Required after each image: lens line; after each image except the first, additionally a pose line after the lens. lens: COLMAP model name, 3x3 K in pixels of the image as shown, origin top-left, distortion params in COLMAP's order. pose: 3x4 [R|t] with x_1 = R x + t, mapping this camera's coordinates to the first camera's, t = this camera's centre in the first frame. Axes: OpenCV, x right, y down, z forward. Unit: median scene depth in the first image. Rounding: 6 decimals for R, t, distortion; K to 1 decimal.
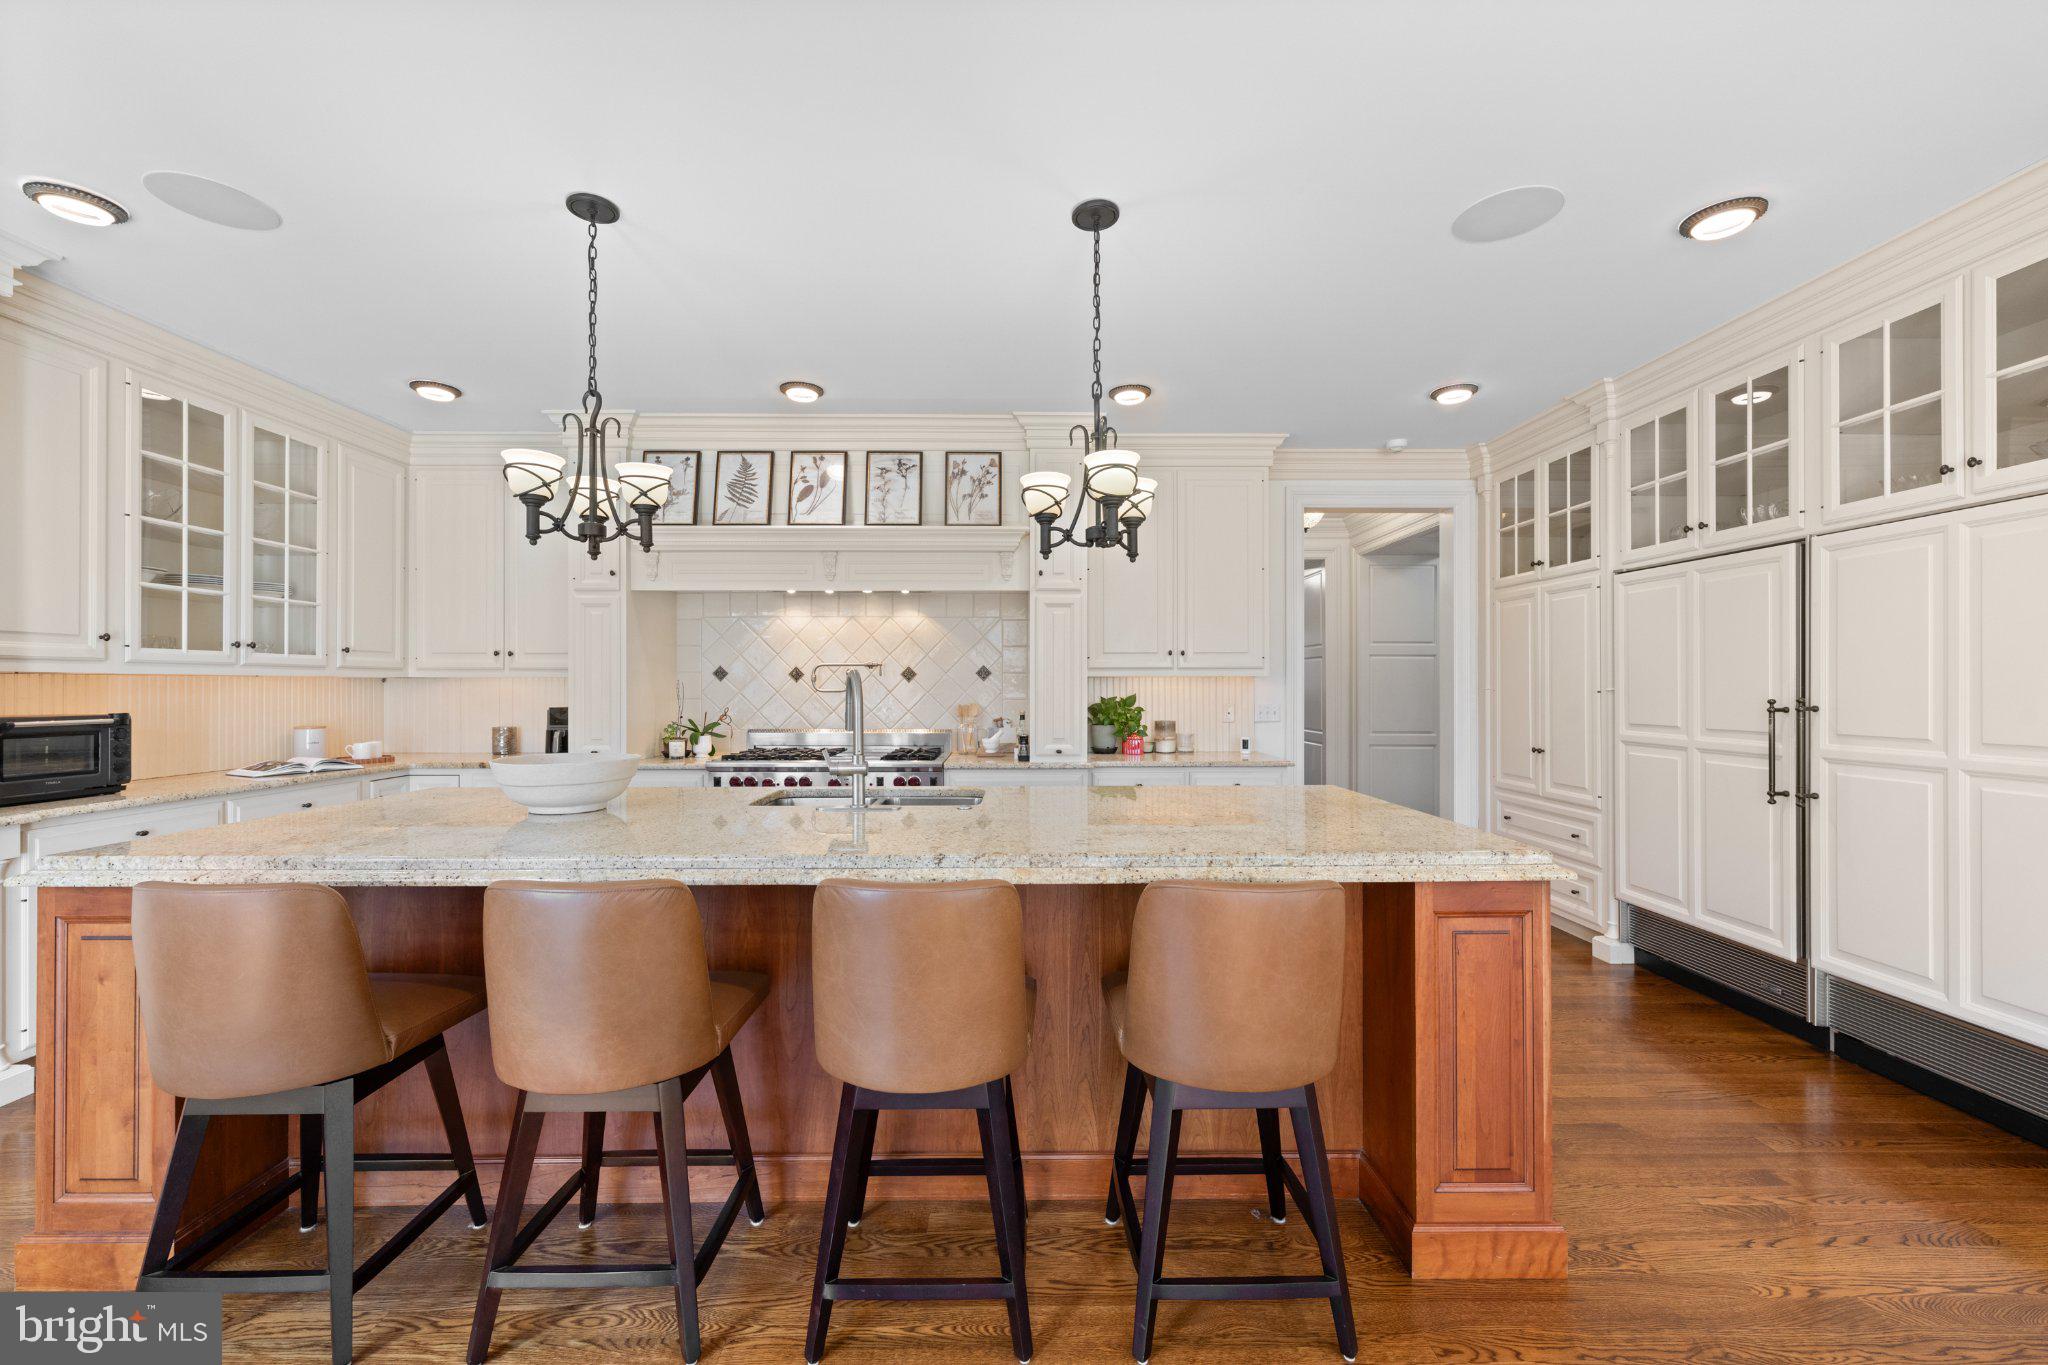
lens RADIAL K [[802.3, 0, 1009.5], [0, 802.3, 686.8], [0, 0, 1]] dist [0.000320, -0.000108]
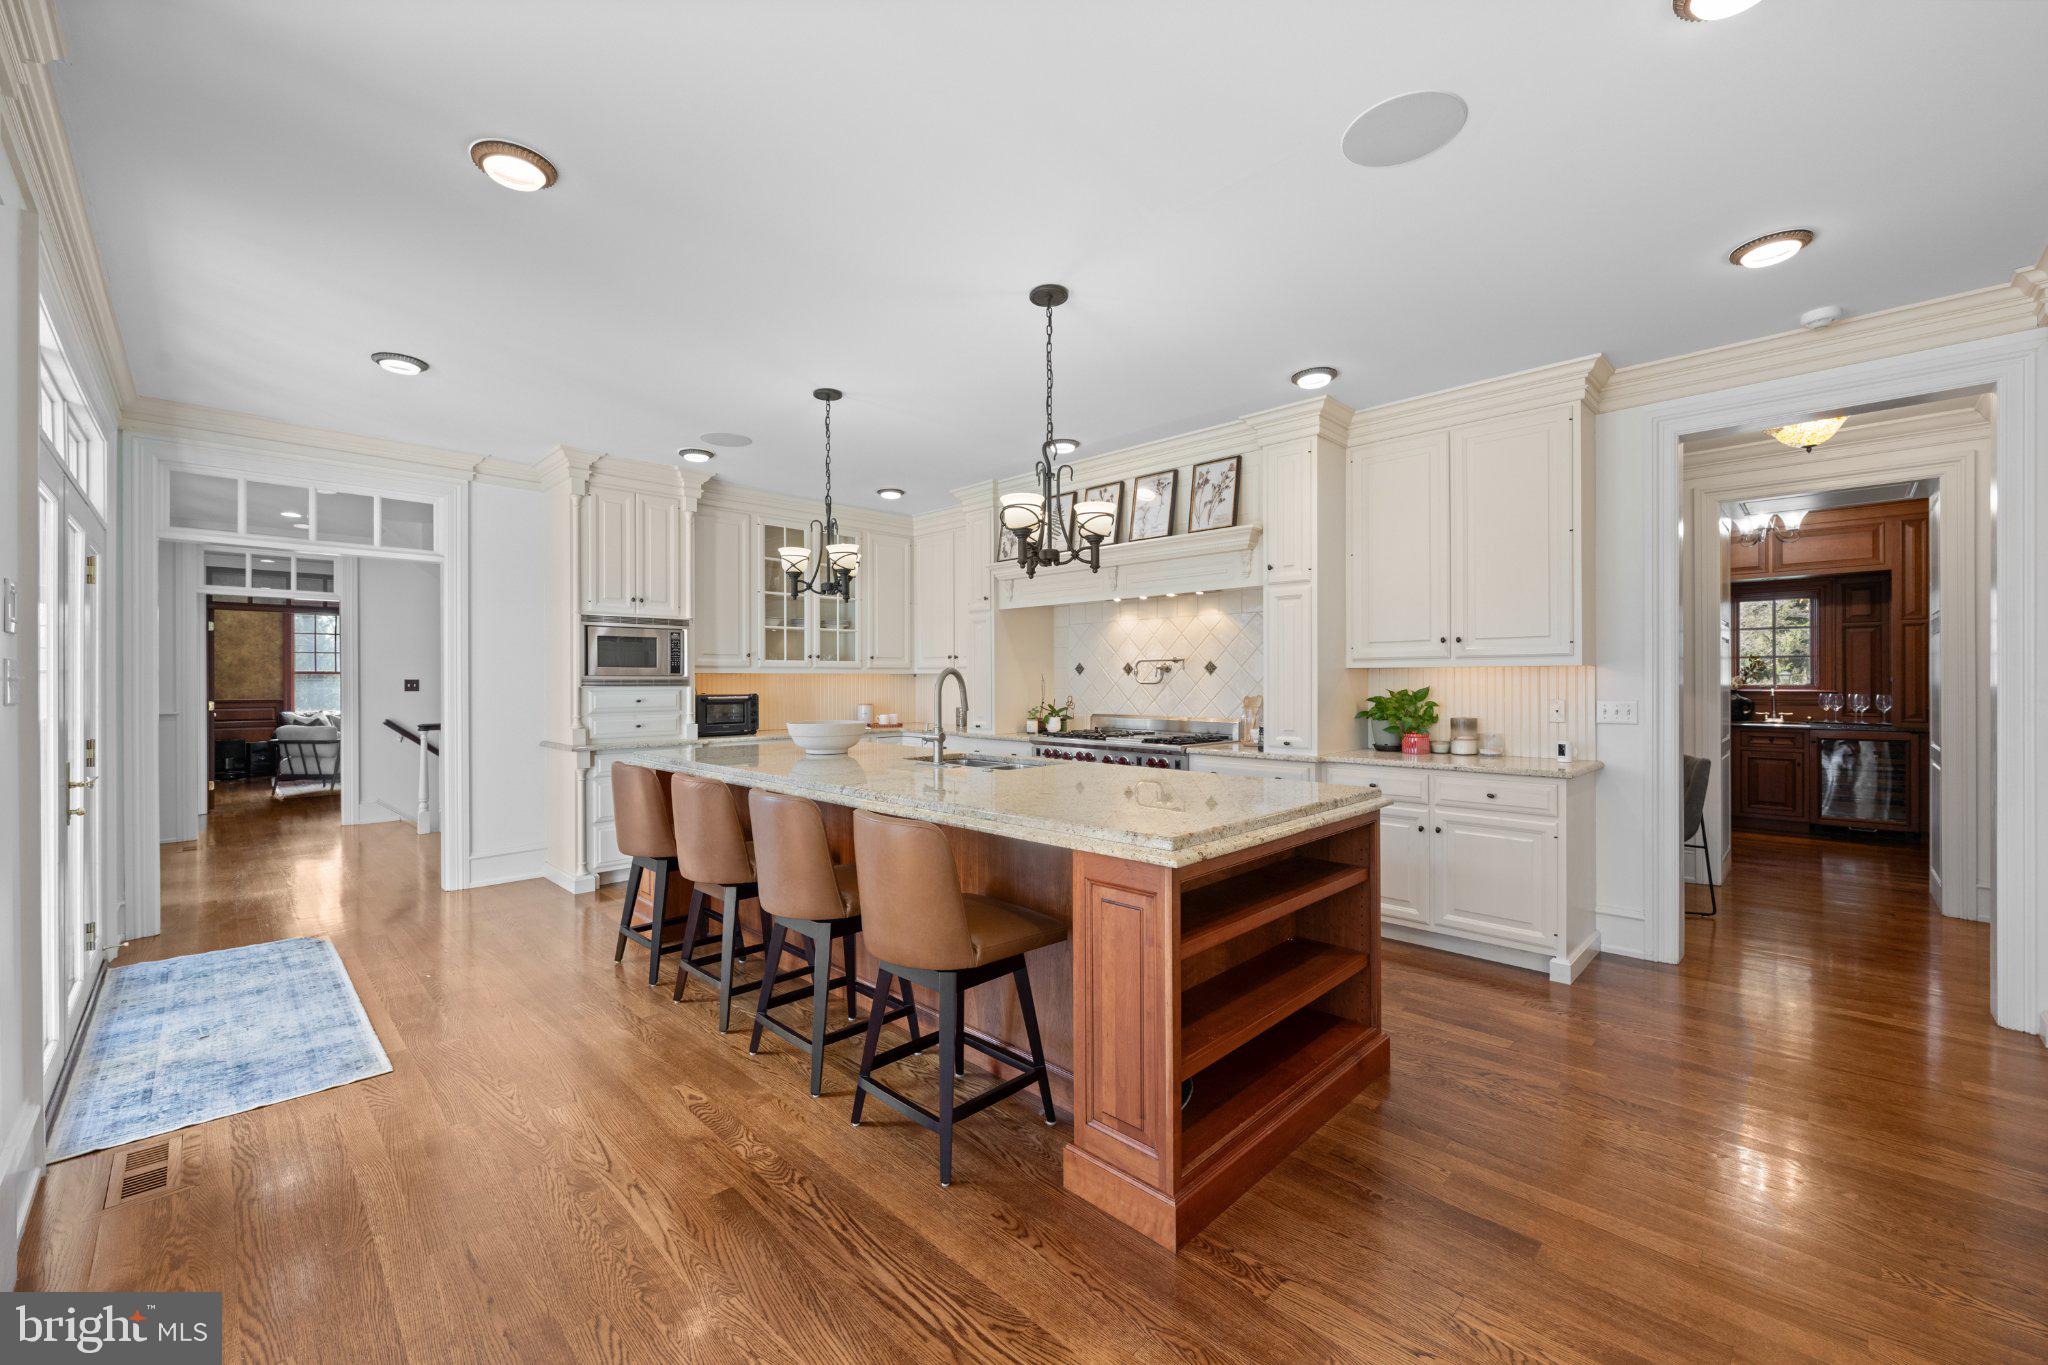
lens RADIAL K [[803.9, 0, 1024.0], [0, 803.9, 682.5], [0, 0, 1]] dist [0.001304, 0.000175]
pose [[0.706392, 0.001010, -0.707820, 0.539482], [0.002299, 0.999990, 0.003721, -0.000160], [0.707817, -0.004256, 0.706383, 0.056976]]
